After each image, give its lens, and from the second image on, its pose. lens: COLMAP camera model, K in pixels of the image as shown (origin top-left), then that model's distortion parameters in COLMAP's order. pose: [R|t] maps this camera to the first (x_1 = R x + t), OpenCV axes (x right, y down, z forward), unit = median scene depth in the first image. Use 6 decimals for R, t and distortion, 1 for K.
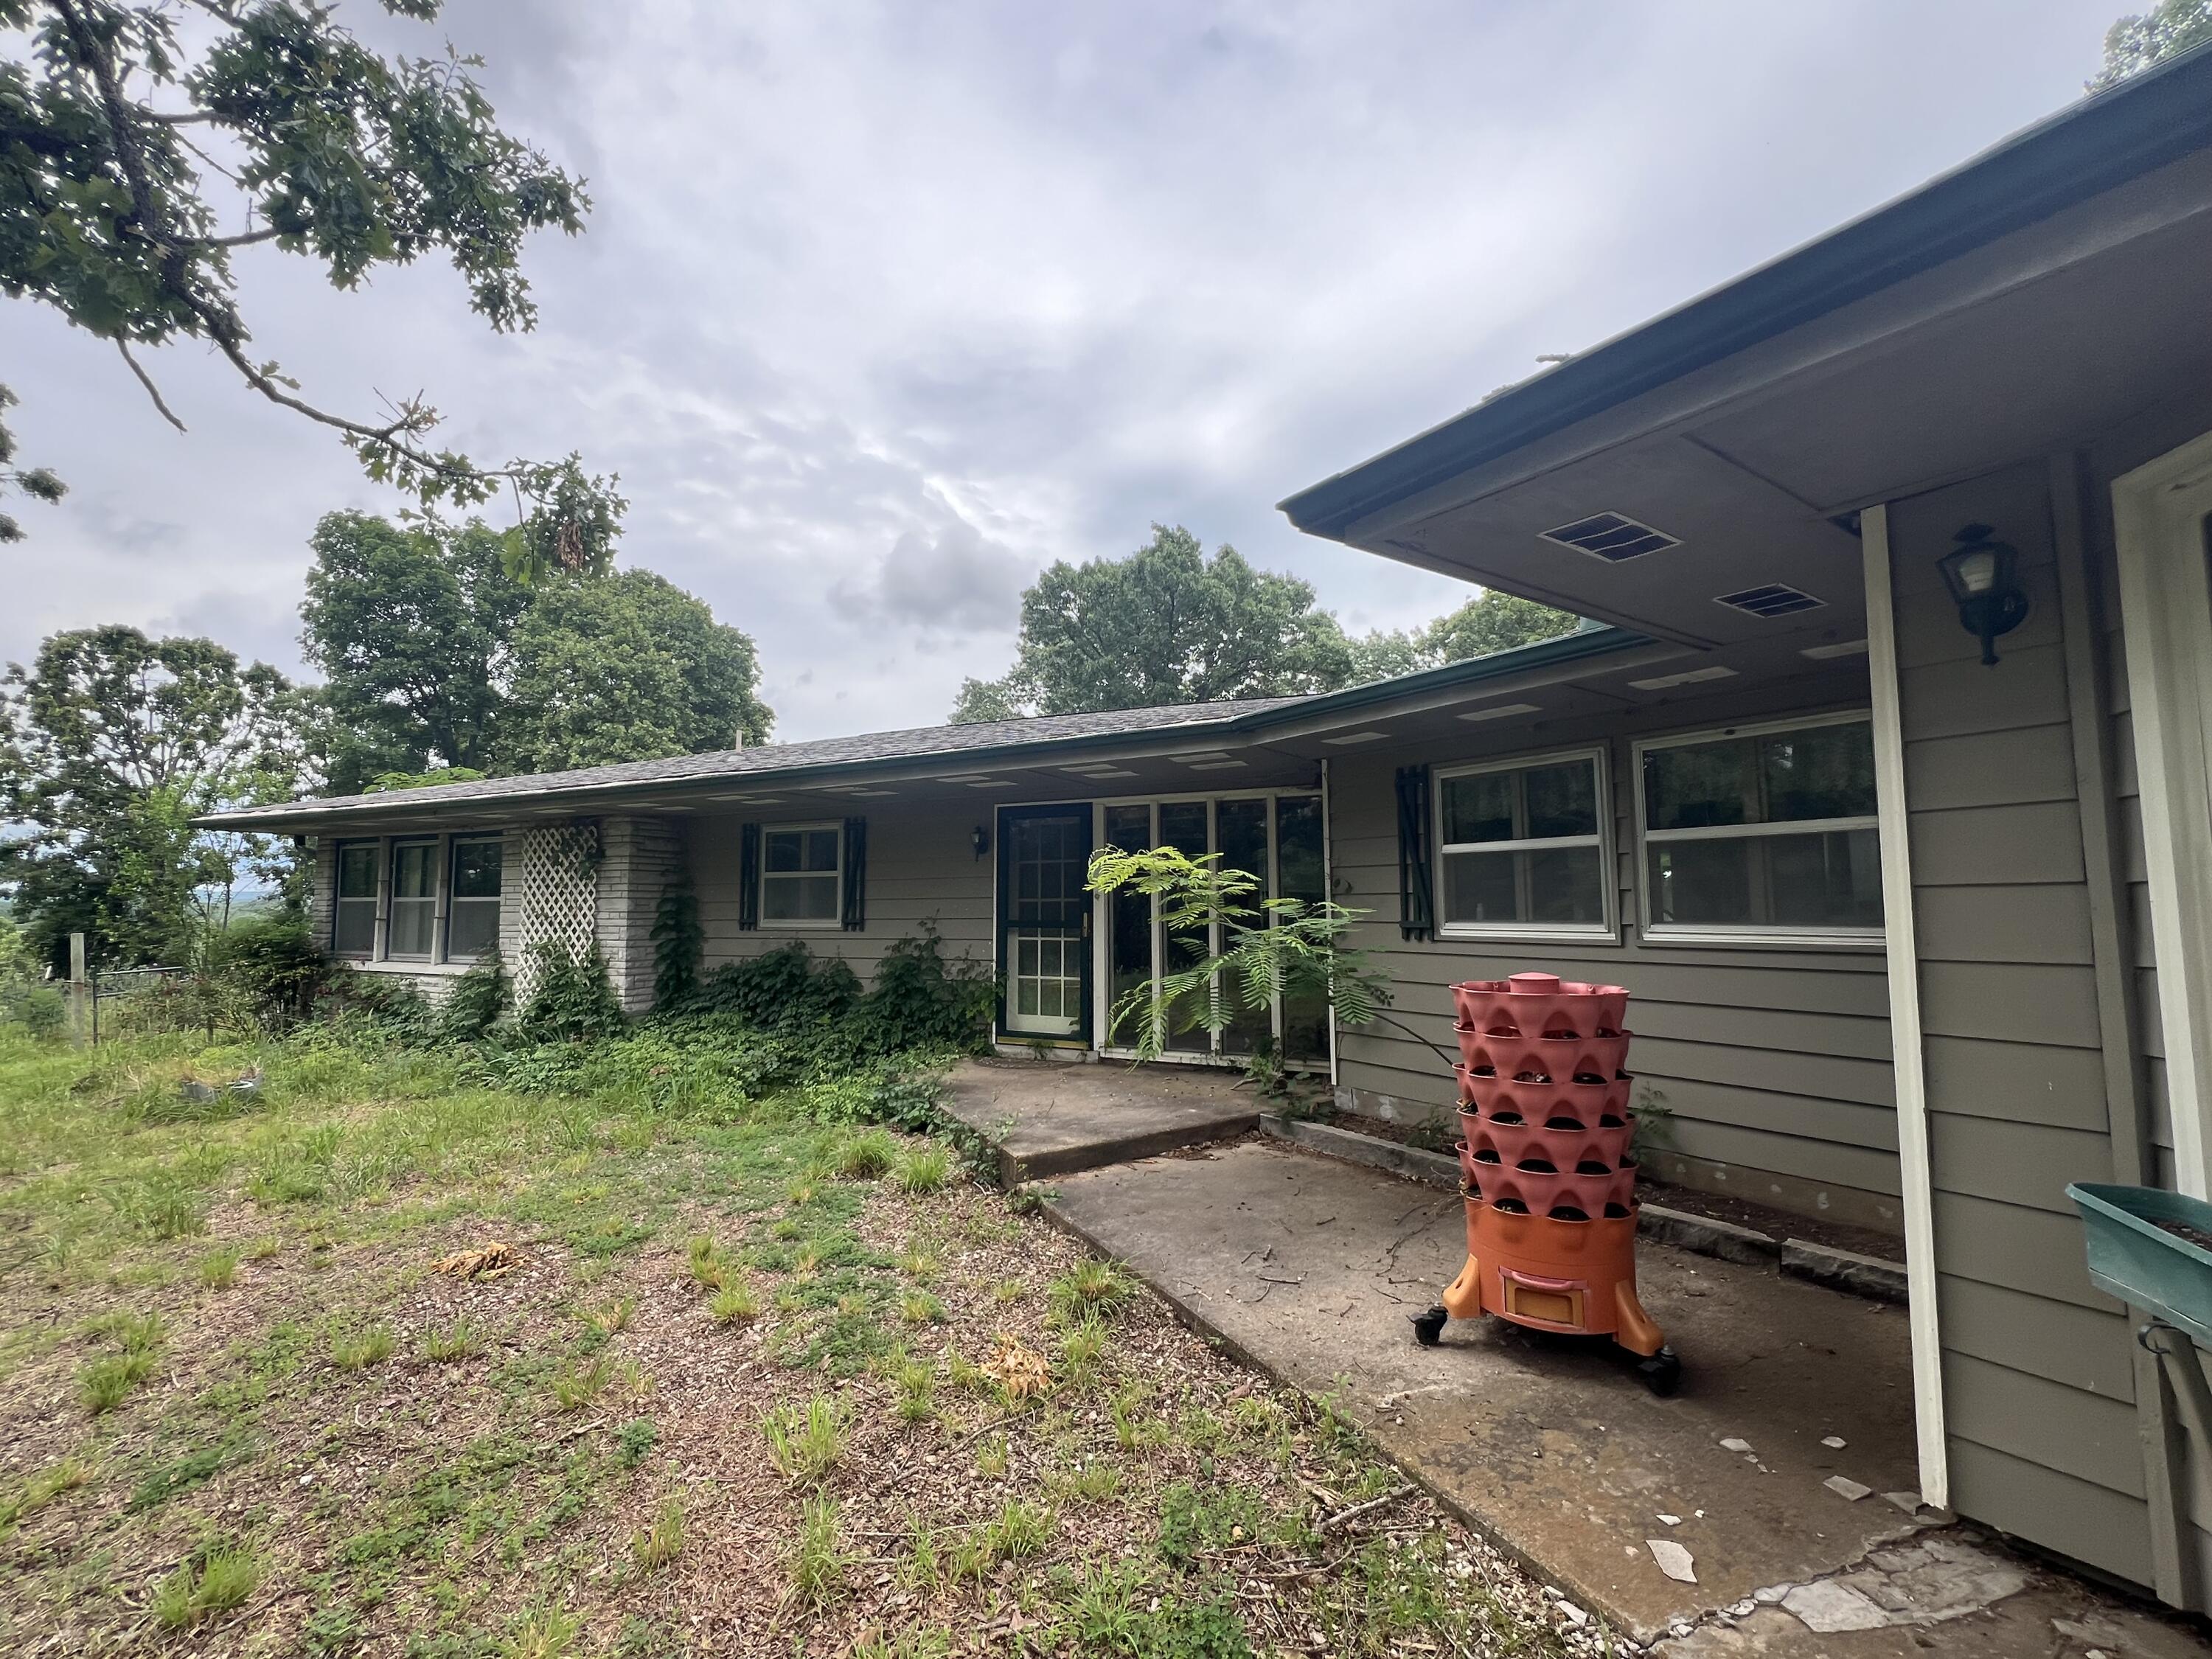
lens RADIAL K [[957.3, 0, 1106.0], [0, 957.3, 829.5], [0, 0, 1]] dist [0.001419, 0.000029]
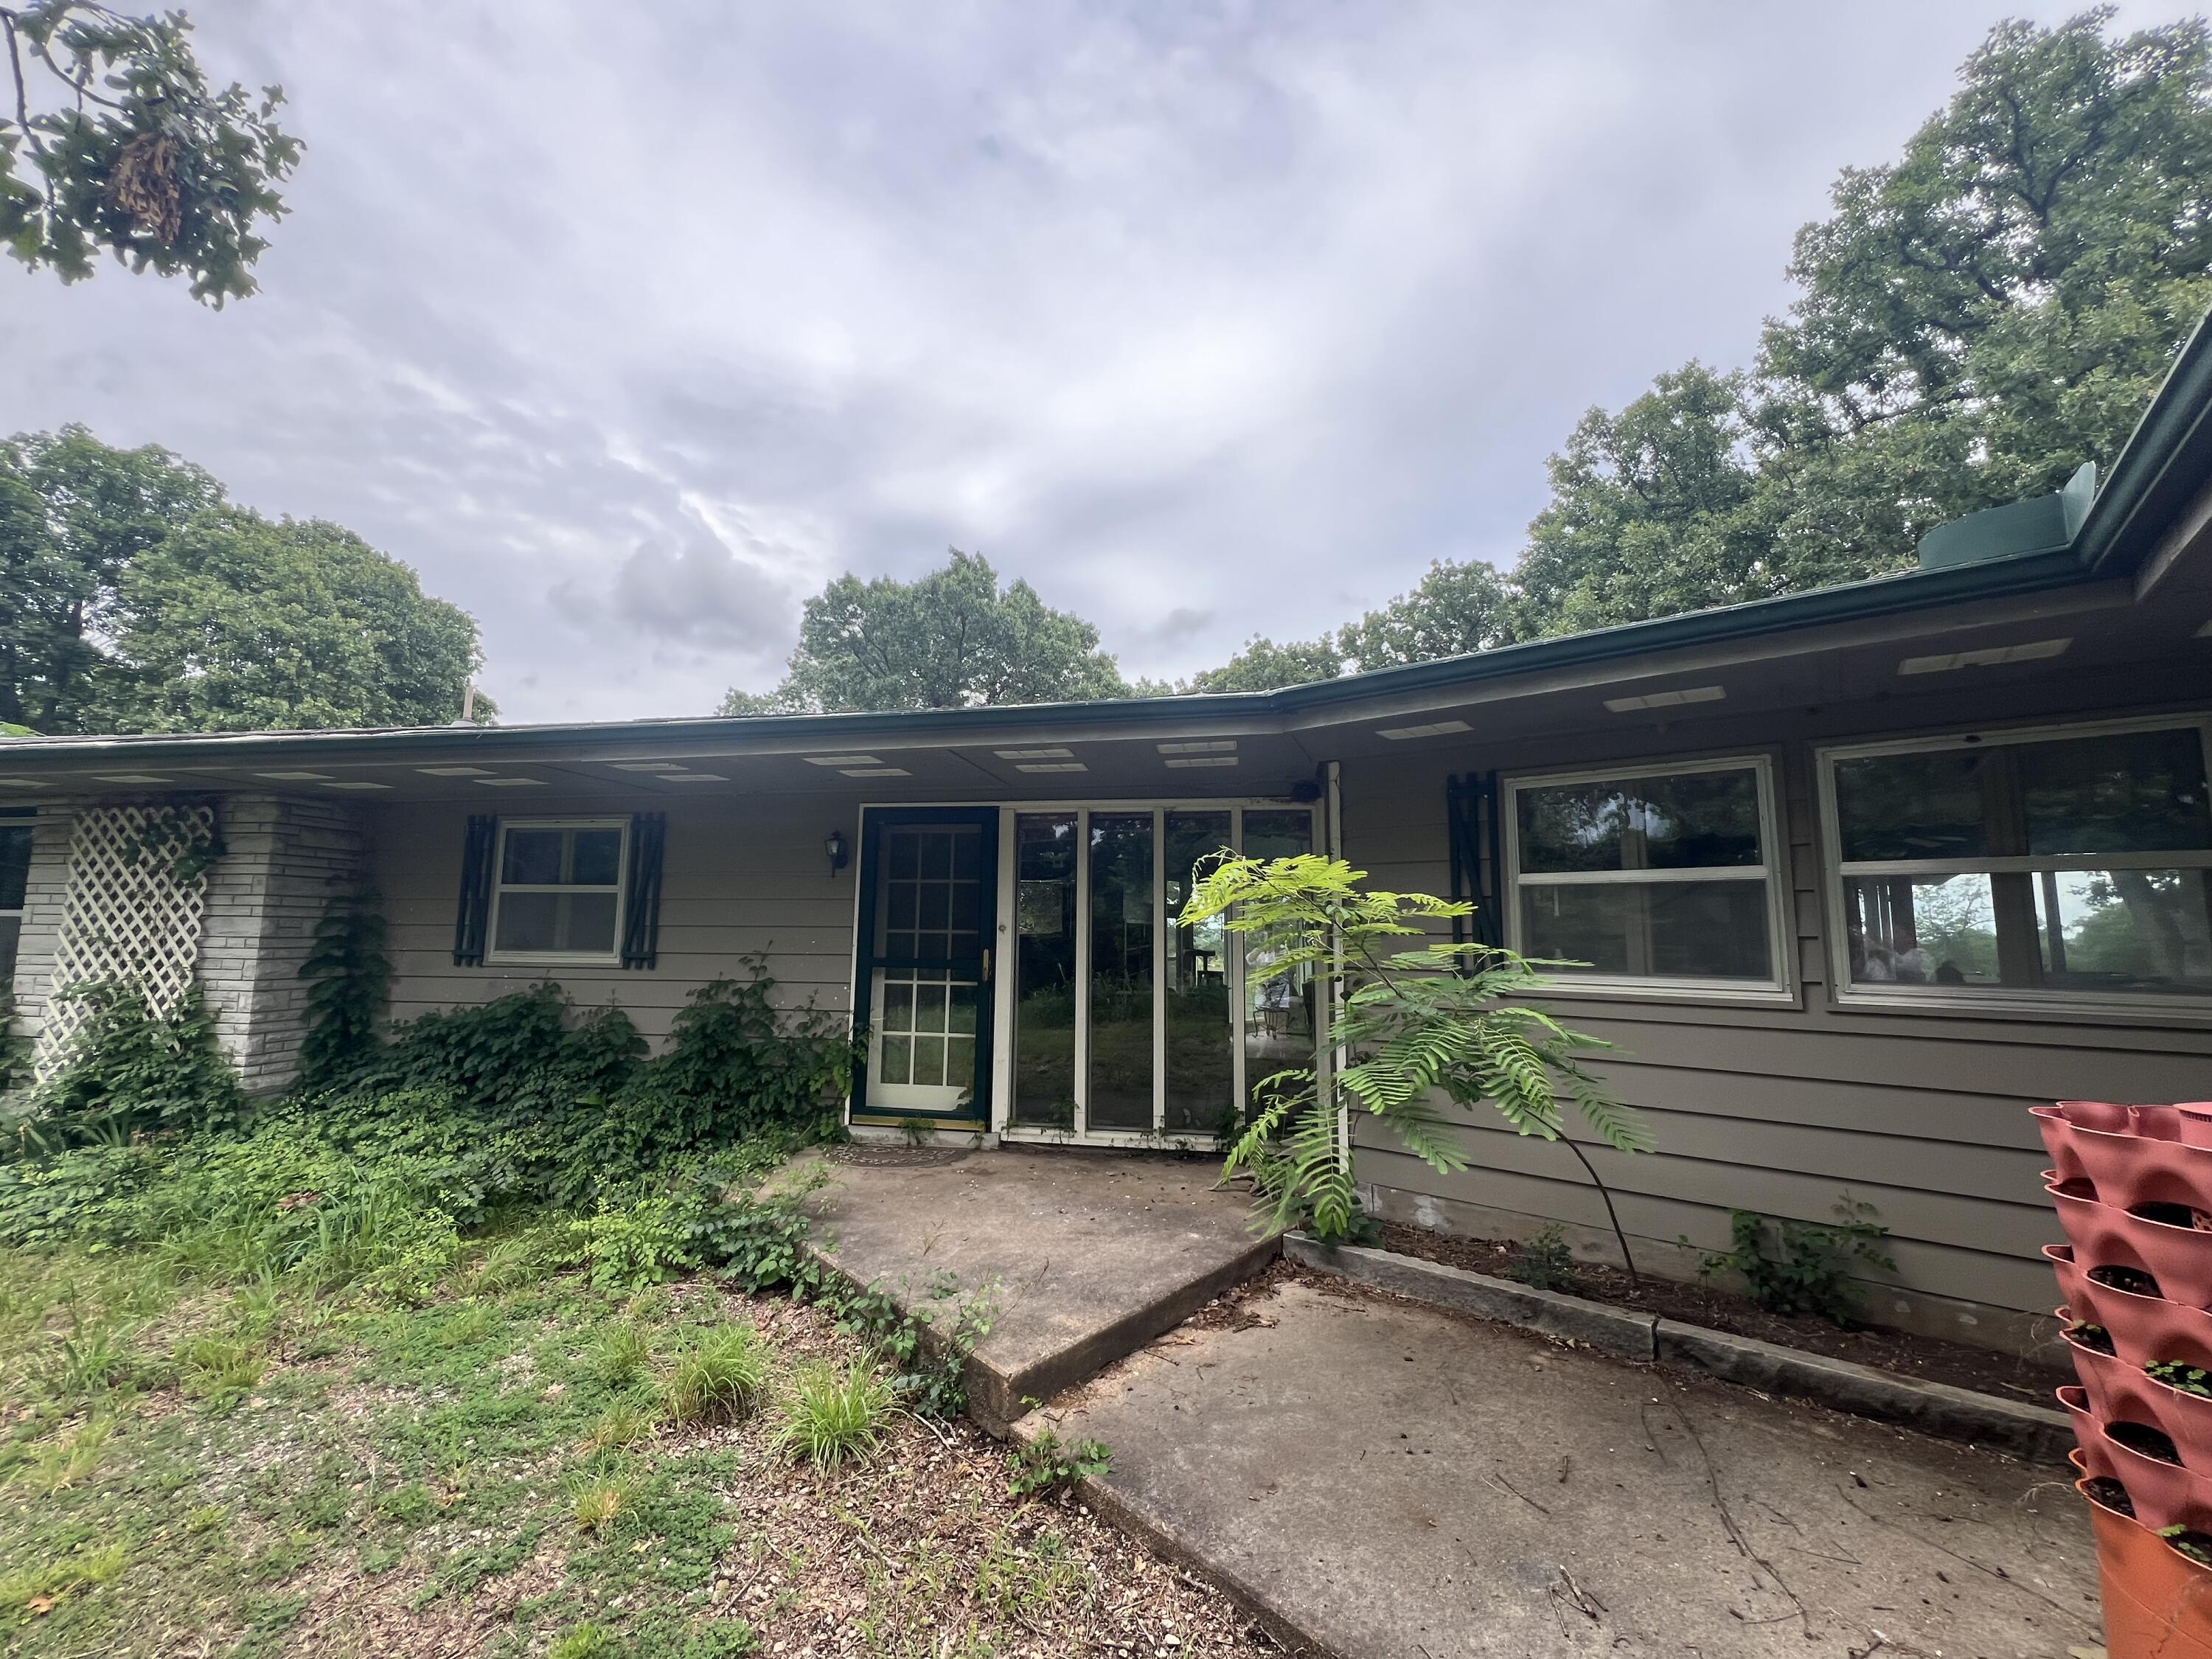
lens RADIAL K [[892.7, 0, 1106.0], [0, 892.7, 829.5], [0, 0, 1]] dist [-0.000487, 0.001077]
pose [[0.960695, 0.047610, 0.273493, -0.106453], [-0.037941, 0.998457, -0.040539, 0.013736], [-0.275001, 0.028569, 0.961019, 0.235269]]
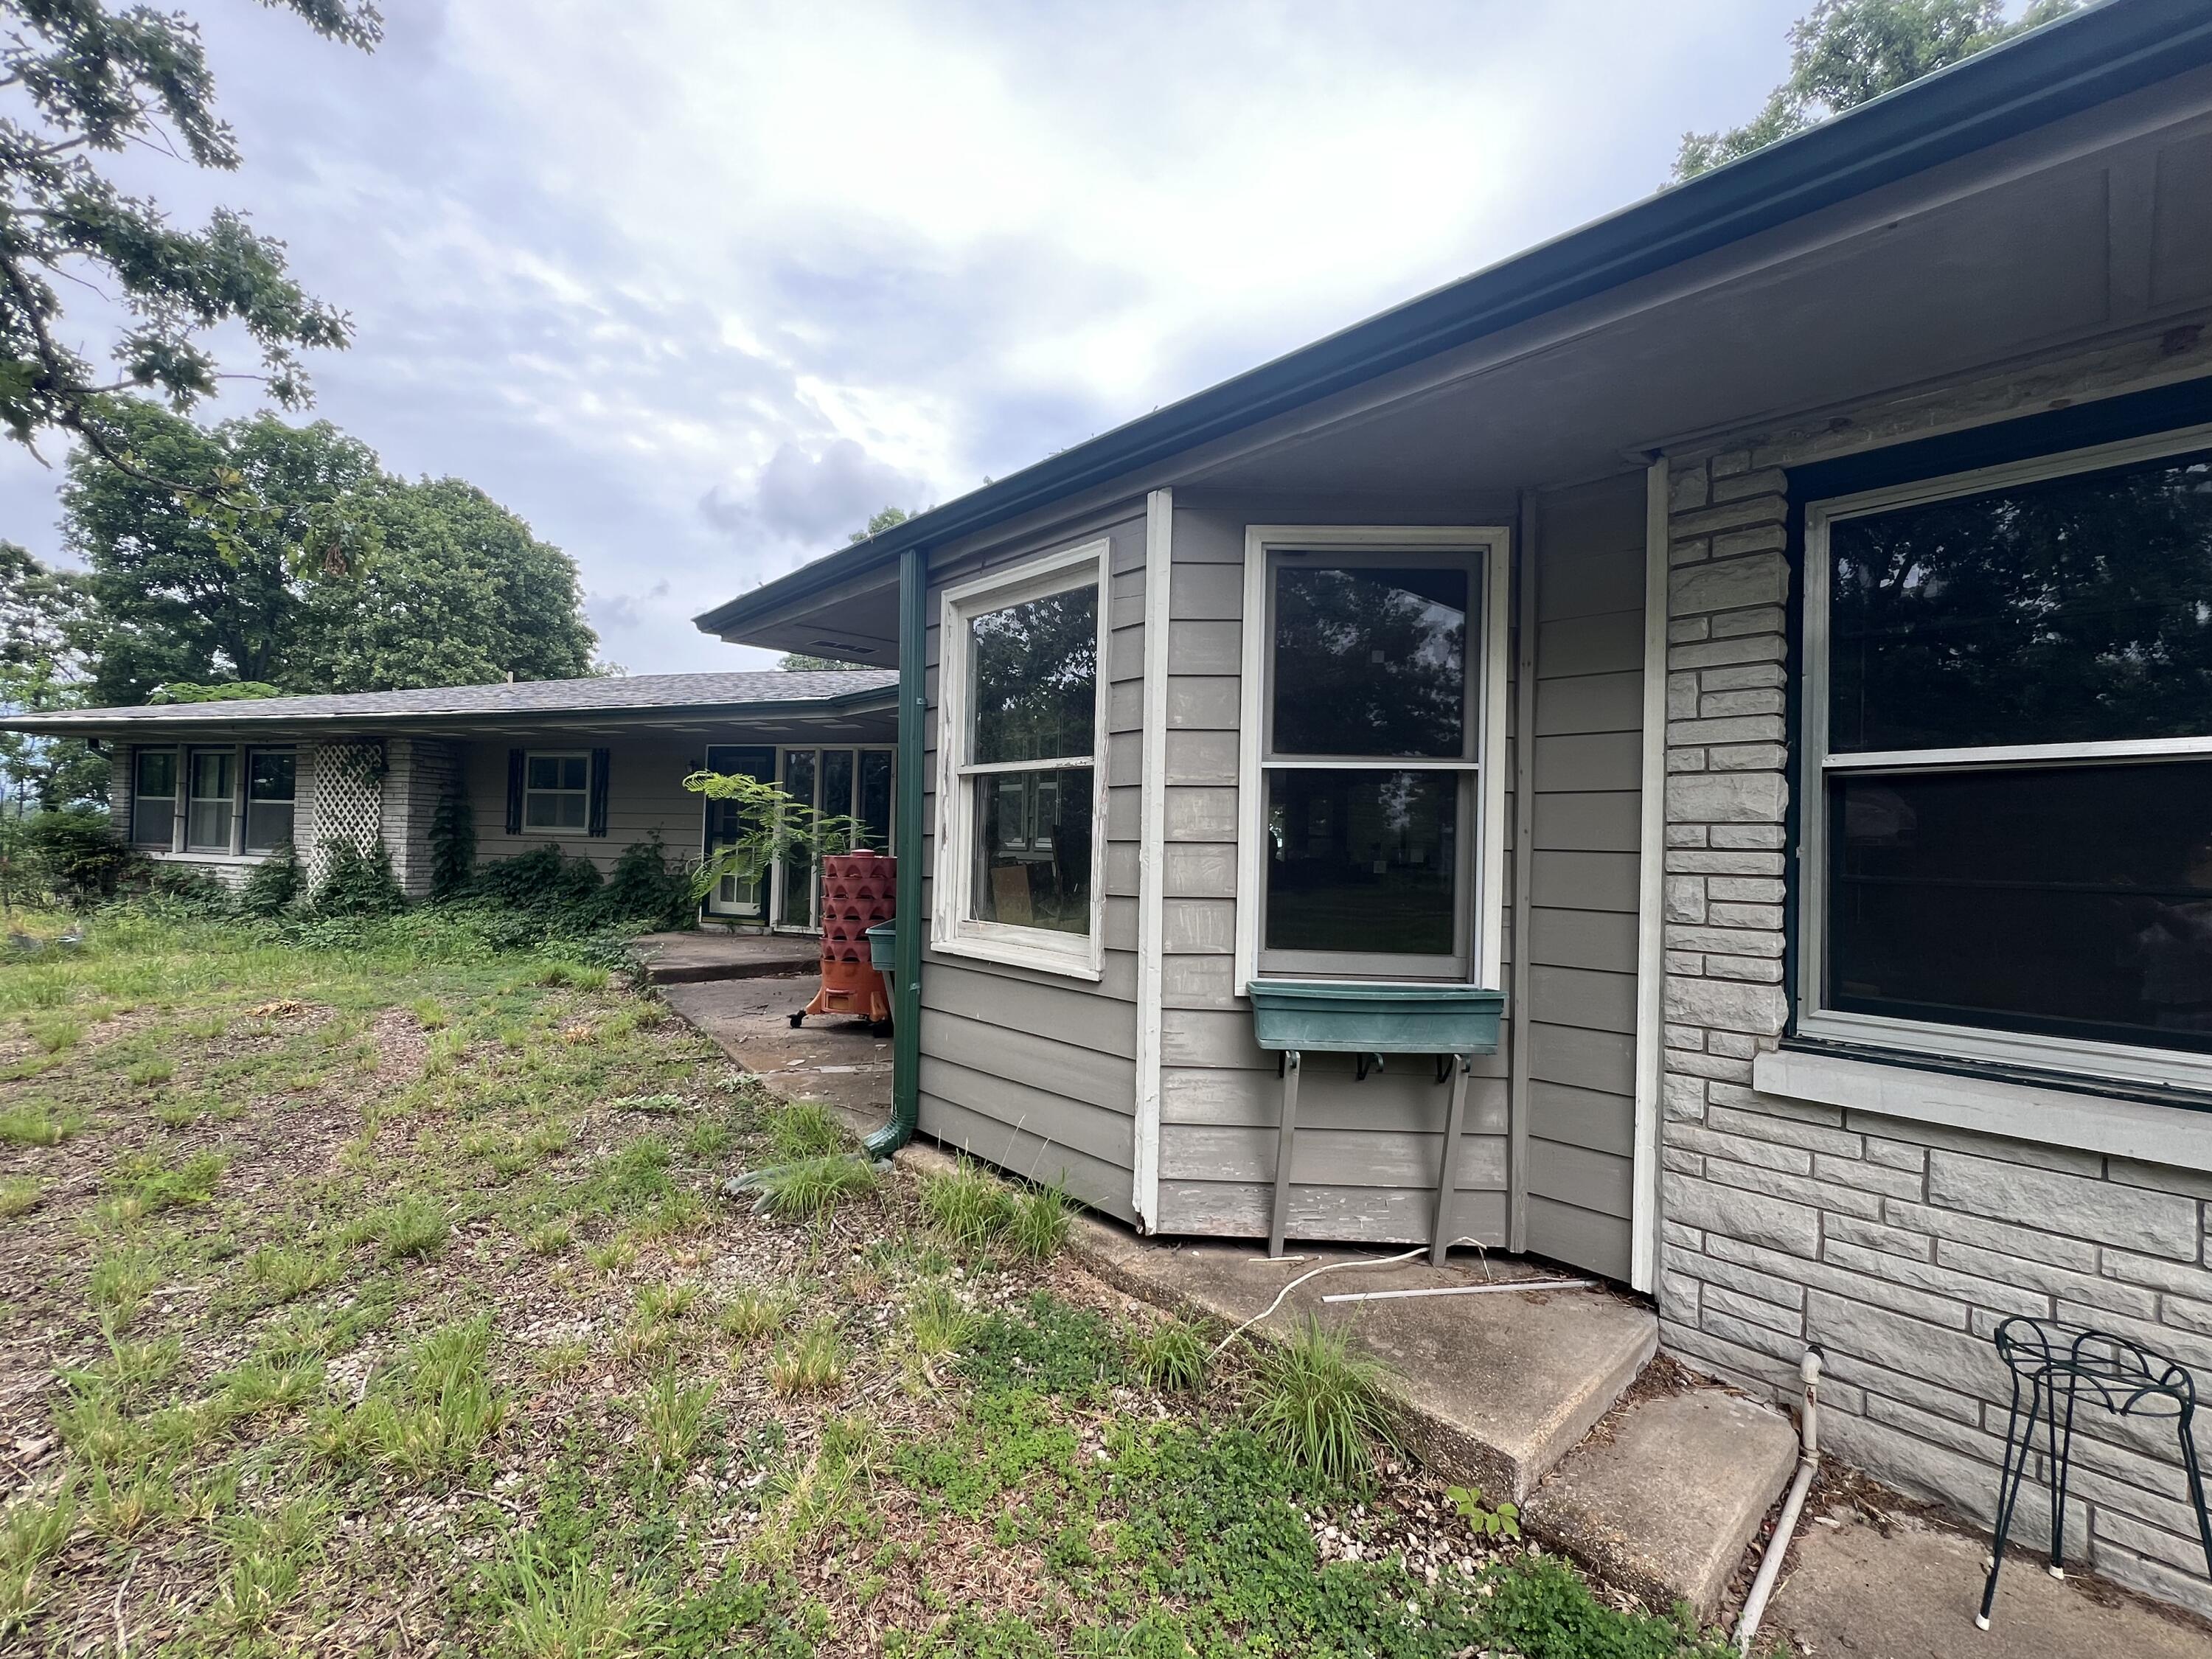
lens RADIAL K [[977.7, 0, 1106.0], [0, 977.7, 829.5], [0, 0, 1]] dist [0.013876, -0.000699]
pose [[0.991873, 0.036433, 0.121903, 0.237081], [-0.043940, 0.997263, 0.059468, -0.011585], [-0.119402, -0.064341, 0.990759, -0.364375]]
